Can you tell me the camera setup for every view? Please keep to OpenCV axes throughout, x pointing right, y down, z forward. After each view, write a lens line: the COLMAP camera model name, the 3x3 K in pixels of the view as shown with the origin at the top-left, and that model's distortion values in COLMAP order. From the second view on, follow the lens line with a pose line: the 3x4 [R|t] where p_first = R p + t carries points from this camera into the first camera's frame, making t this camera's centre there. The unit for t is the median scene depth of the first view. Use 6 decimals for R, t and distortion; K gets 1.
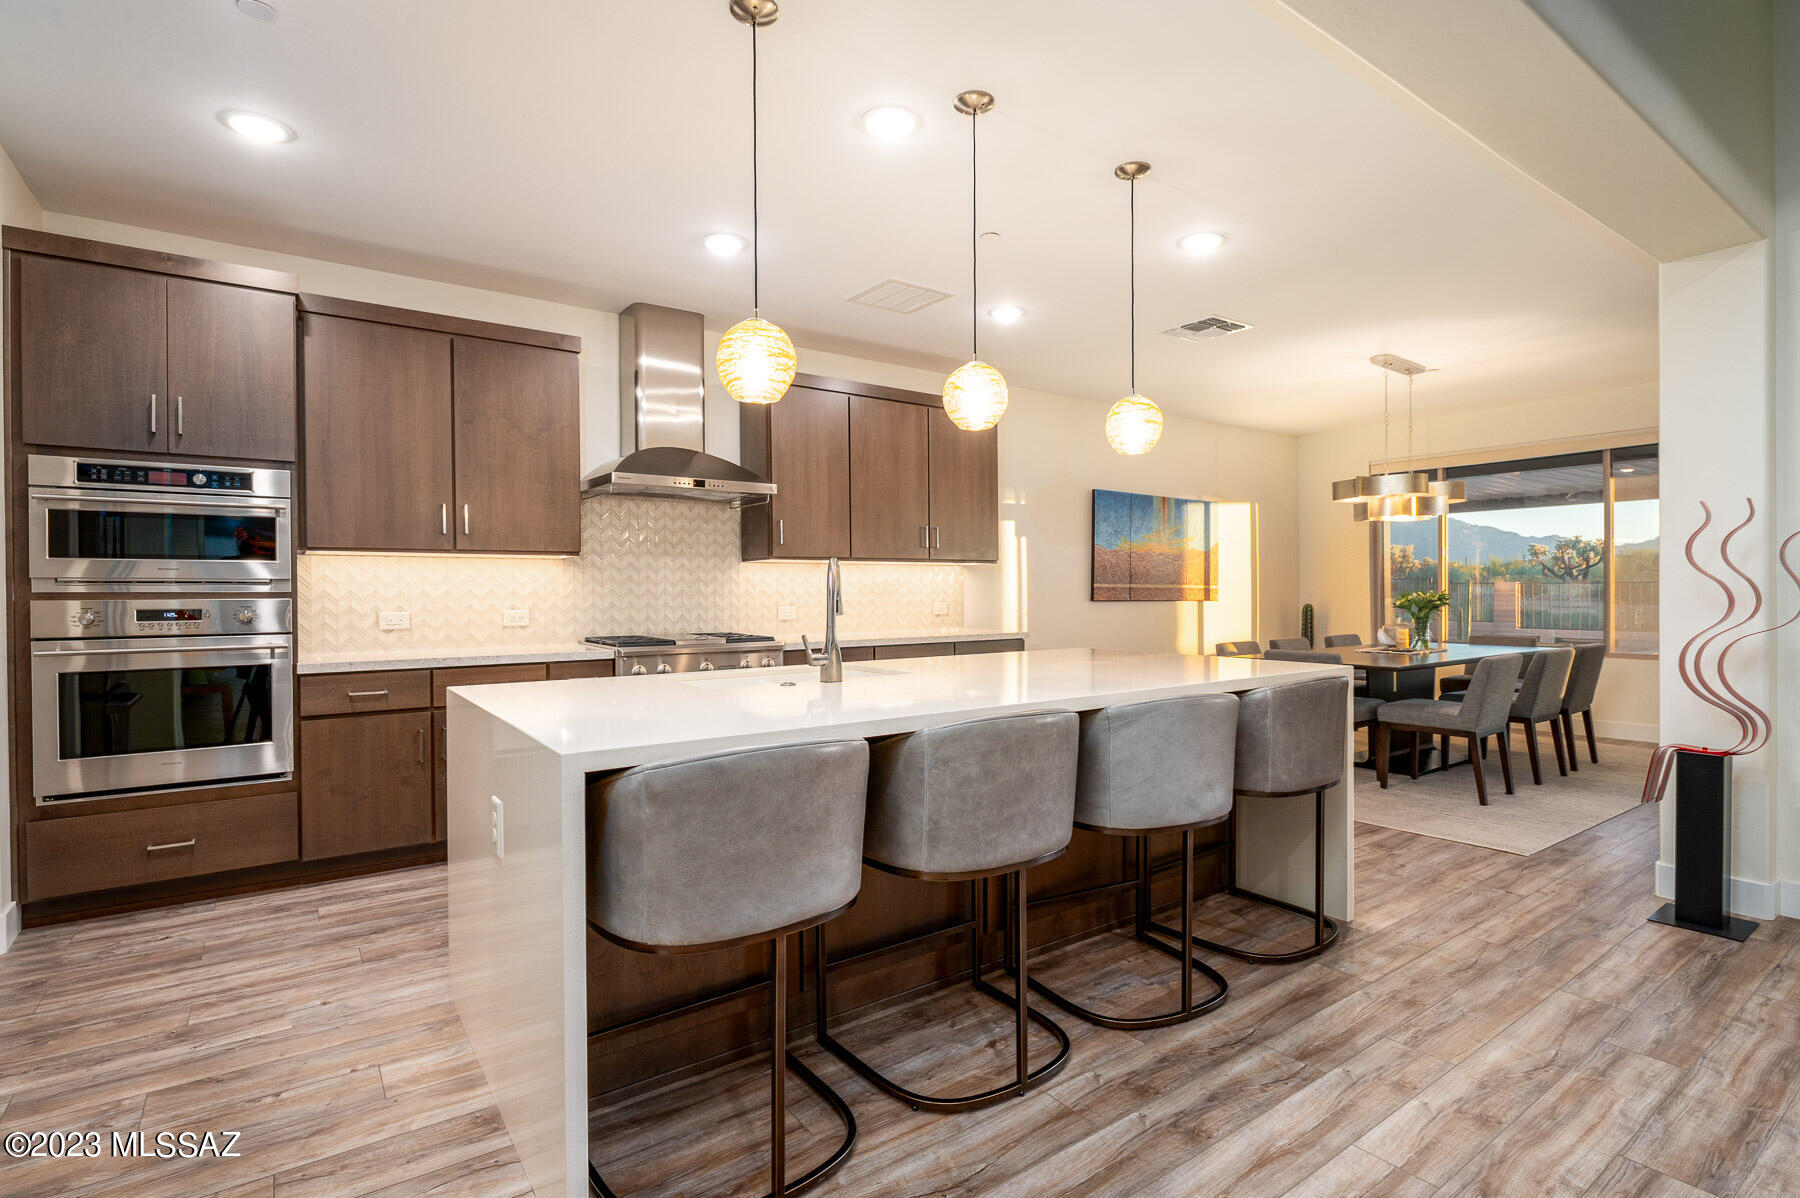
lens RADIAL K [[861.8, 0, 902.8], [0, 861.8, 599.5], [0, 0, 1]] dist [-0.008347, -0.002458]
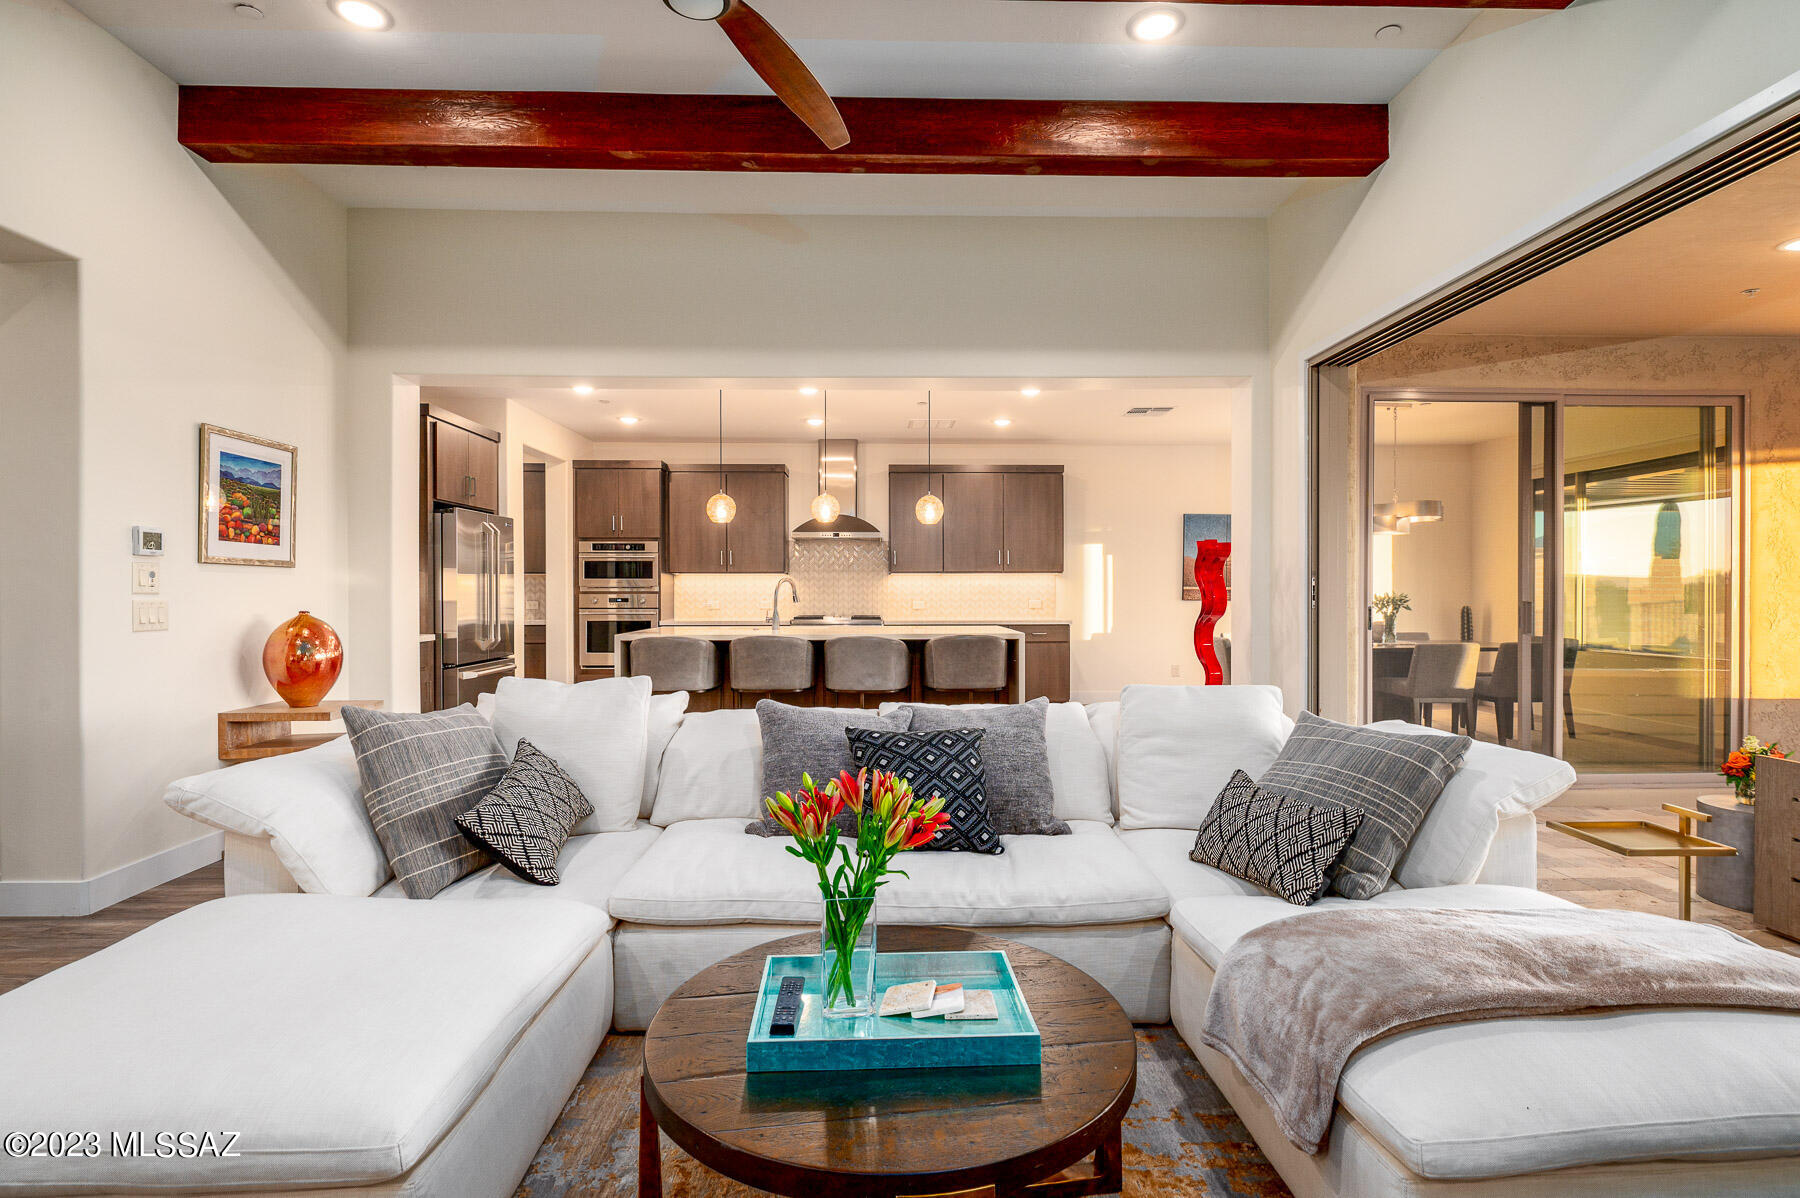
lens RADIAL K [[861.8, 0, 899.1], [0, 861.8, 596.0], [0, 0, 1]] dist [-0.008347, -0.002458]
pose [[0.827062, 0.006306, -0.562075, 1.297186], [-0.007417, 0.999972, 0.000305, -0.001555], [0.562062, 0.003917, 0.827086, -0.673224]]
